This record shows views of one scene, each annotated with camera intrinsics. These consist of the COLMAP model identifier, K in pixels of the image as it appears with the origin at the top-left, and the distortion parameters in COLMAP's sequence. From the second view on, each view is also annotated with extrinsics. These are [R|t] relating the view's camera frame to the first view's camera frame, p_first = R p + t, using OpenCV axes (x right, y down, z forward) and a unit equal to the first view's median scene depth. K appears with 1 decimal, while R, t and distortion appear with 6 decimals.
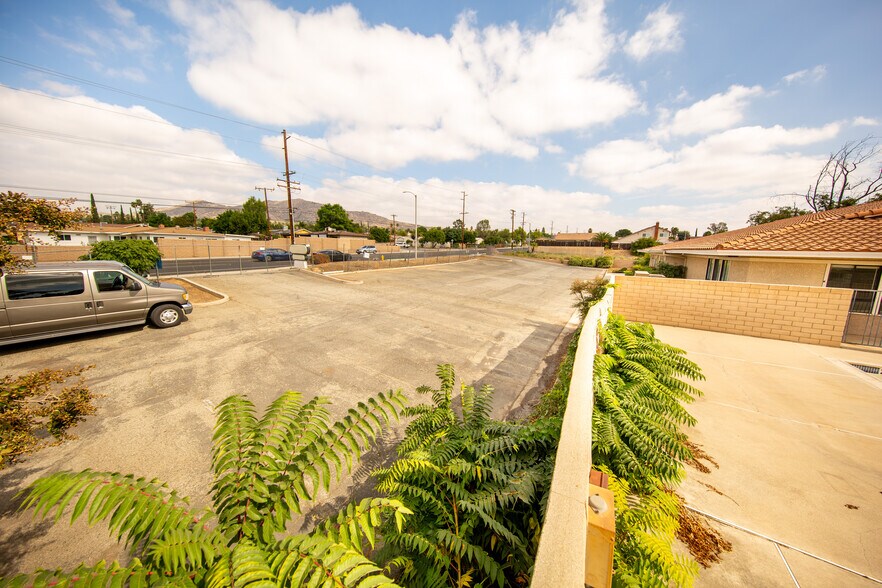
lens RADIAL K [[281.1, 0, 442.6], [0, 281.1, 296.1], [0, 0, 1]] dist [-0.007956, -0.000384]
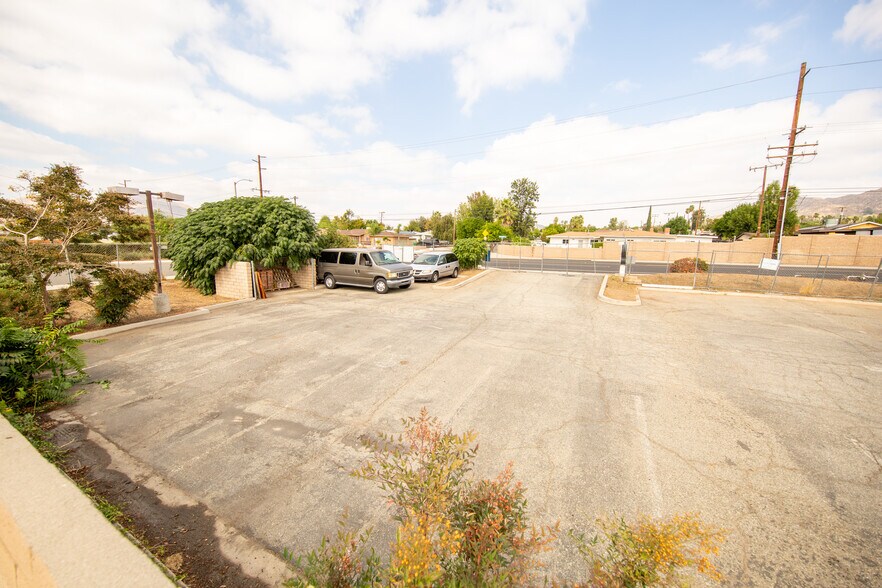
lens RADIAL K [[328.9, 0, 442.7], [0, 328.9, 292.3], [0, 0, 1]] dist [-0.003334, -0.000230]
pose [[0.068736, 0.132044, -0.988858, 0.730351], [-0.191830, 0.974455, 0.116786, -0.157549], [0.979018, 0.181665, 0.092310, 1.145897]]
